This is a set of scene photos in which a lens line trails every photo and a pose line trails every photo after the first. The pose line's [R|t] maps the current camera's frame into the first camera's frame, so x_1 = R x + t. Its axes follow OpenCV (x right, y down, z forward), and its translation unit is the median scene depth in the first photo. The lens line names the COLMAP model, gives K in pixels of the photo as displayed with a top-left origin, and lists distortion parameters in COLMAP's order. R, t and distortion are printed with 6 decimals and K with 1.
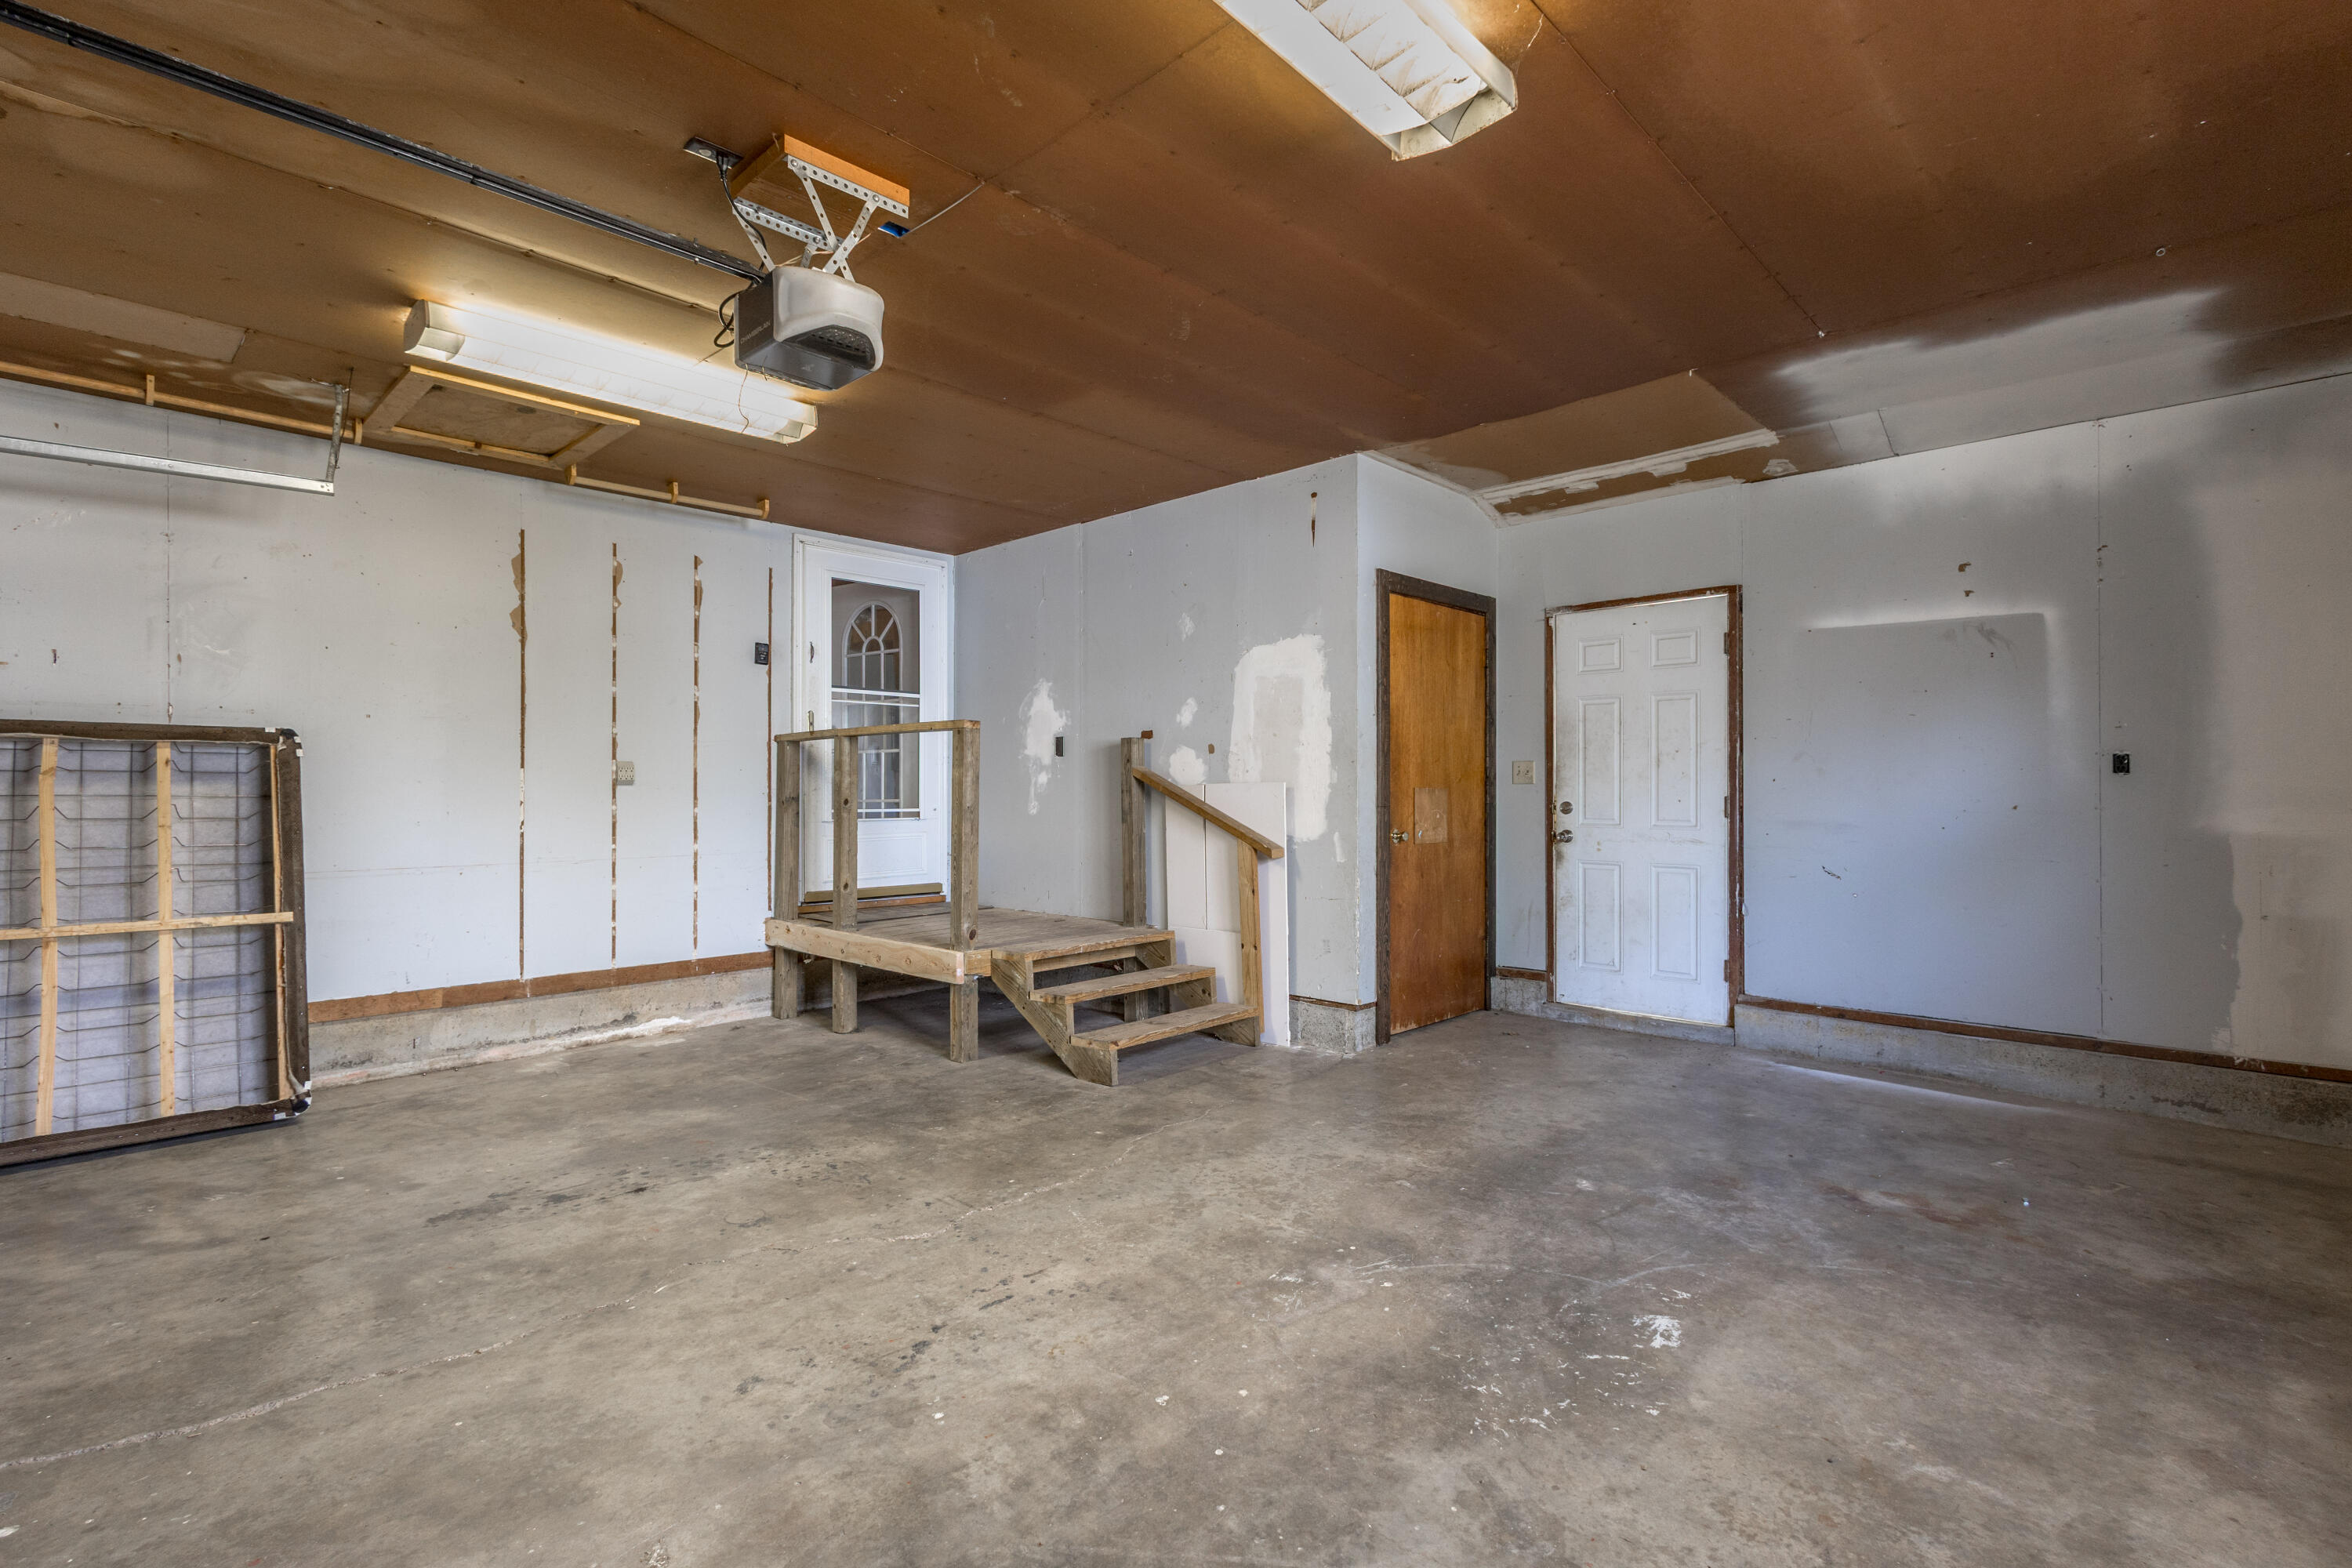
lens RADIAL K [[1096.7, 0, 1162.8], [0, 1096.7, 780.9], [0, 0, 1]] dist [0.005681, -0.000243]
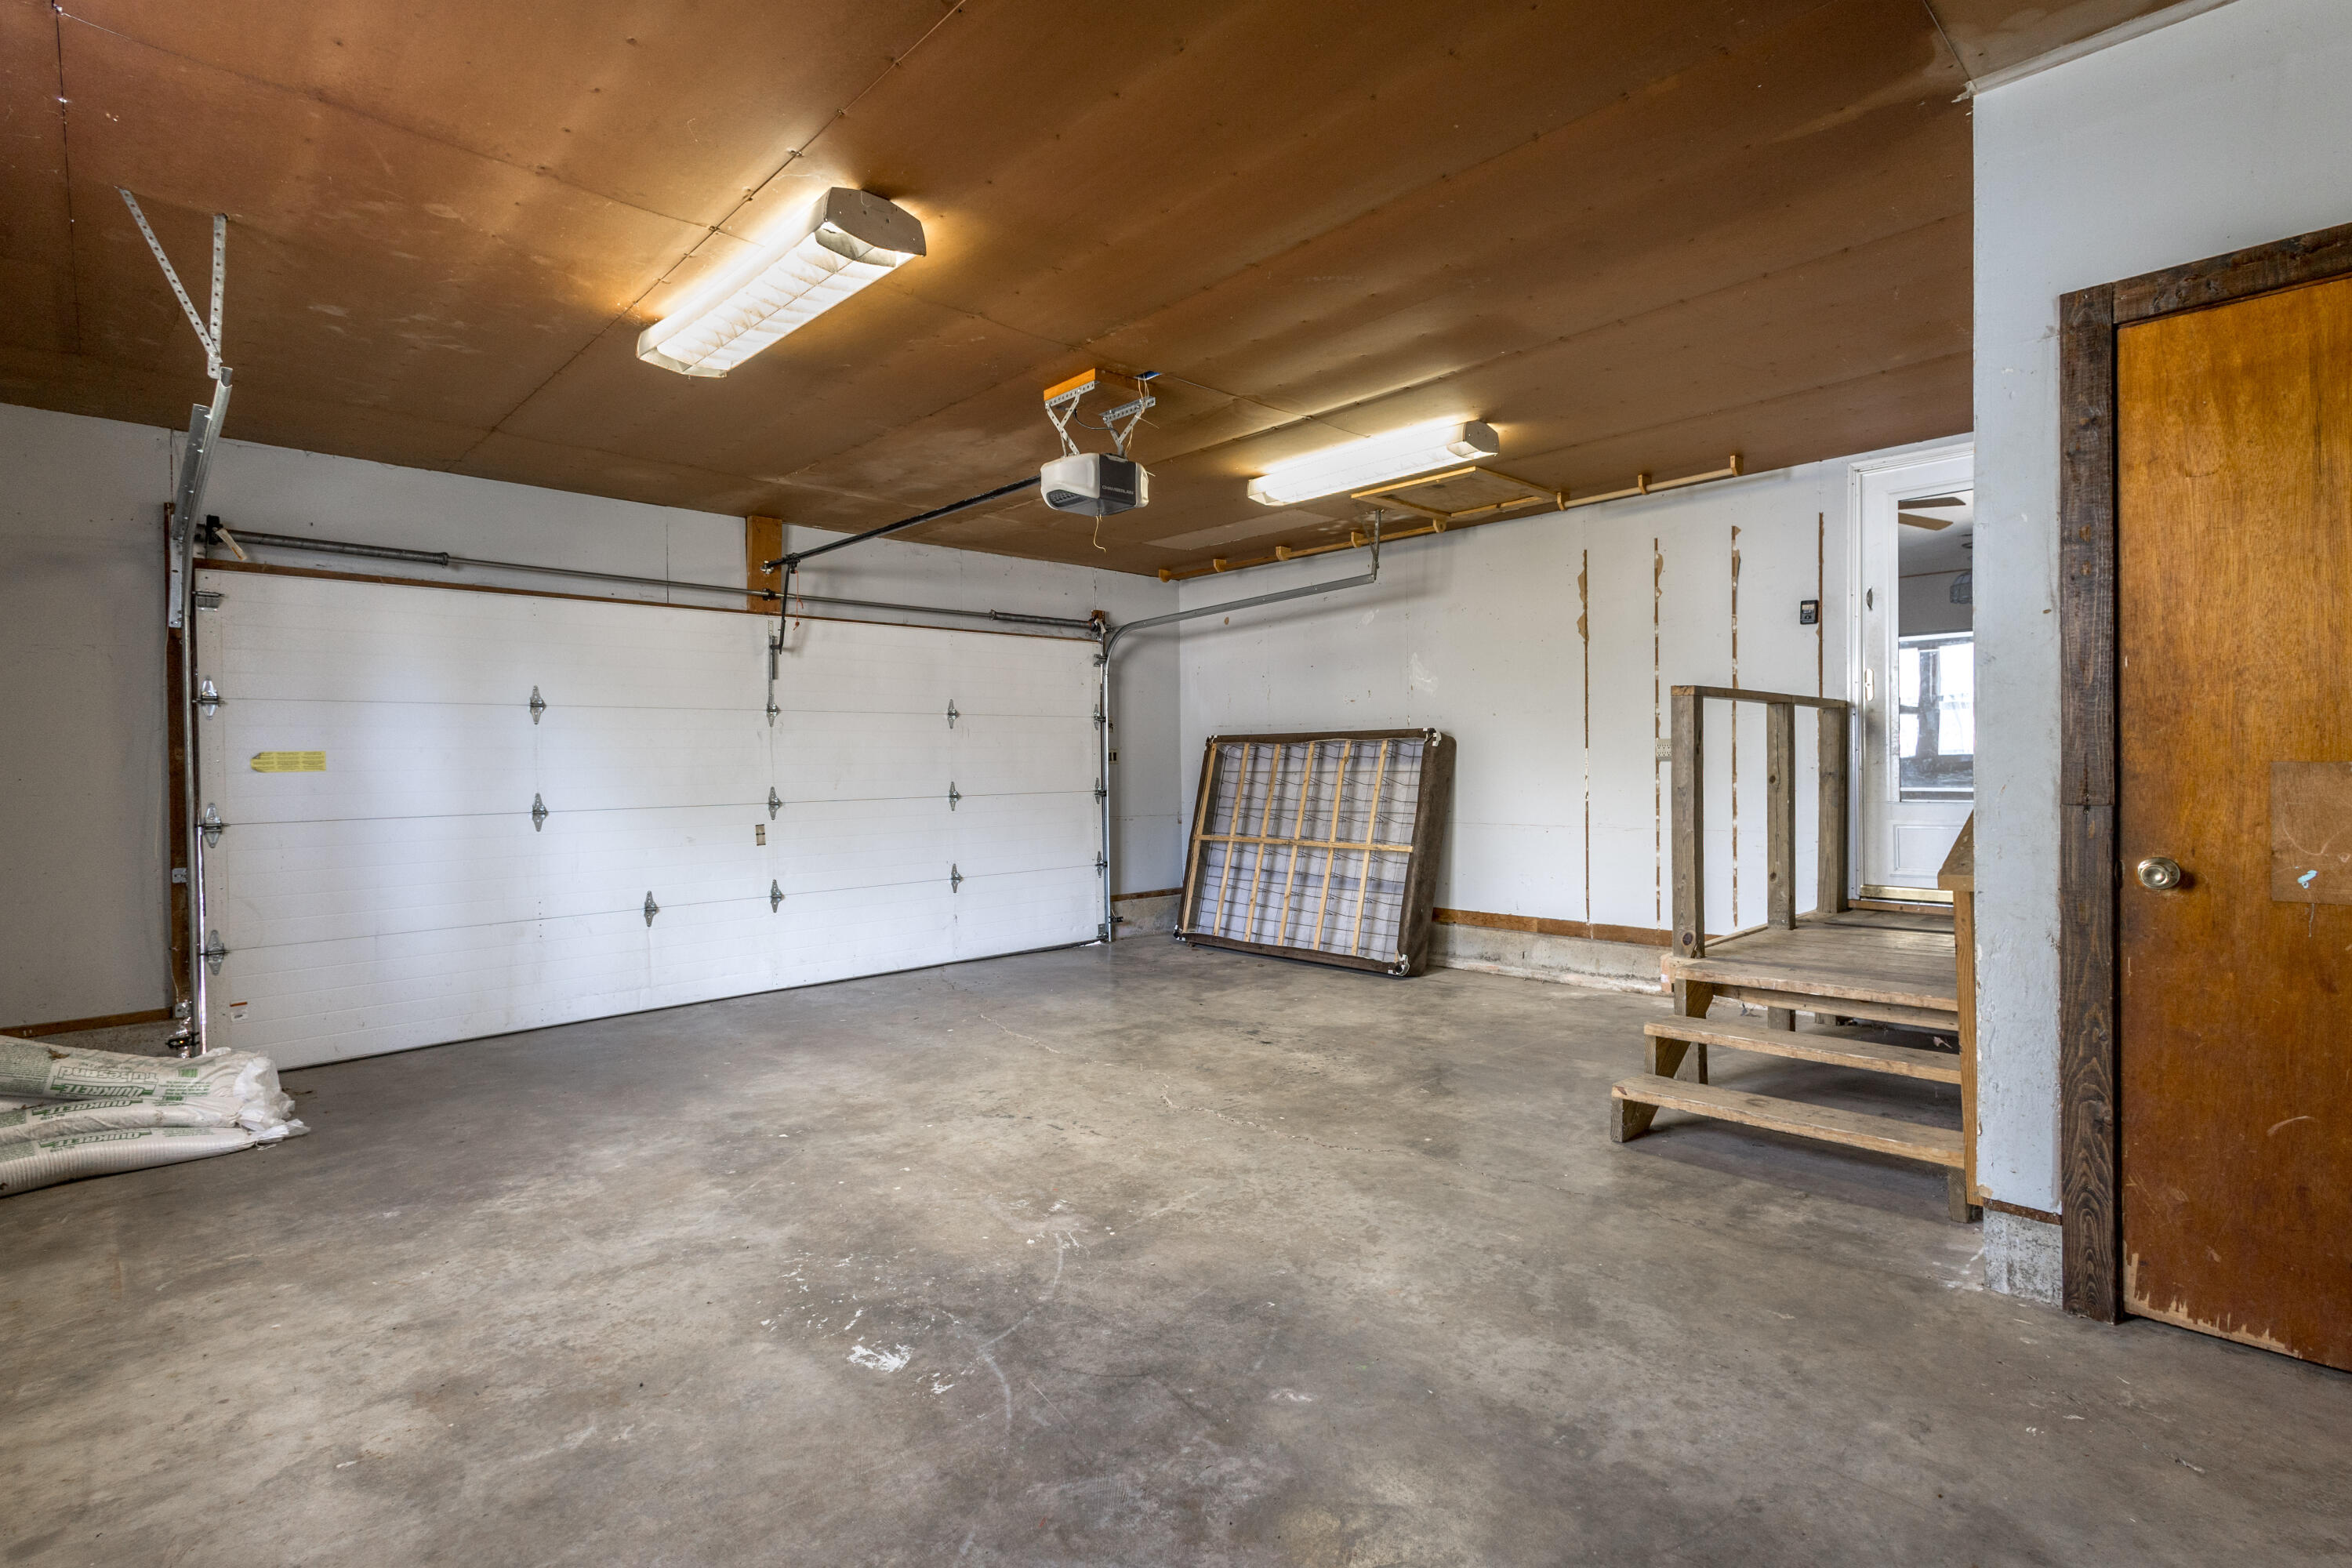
lens RADIAL K [[1089.0, 0, 1176.0], [0, 1089.0, 773.3], [0, 0, 1]] dist [0.001778, 0.000057]
pose [[-0.033485, 0.006806, -0.999416, 1.071966], [0.023605, 0.999703, 0.006017, -0.003514], [0.999160, -0.023390, -0.033636, 1.007405]]
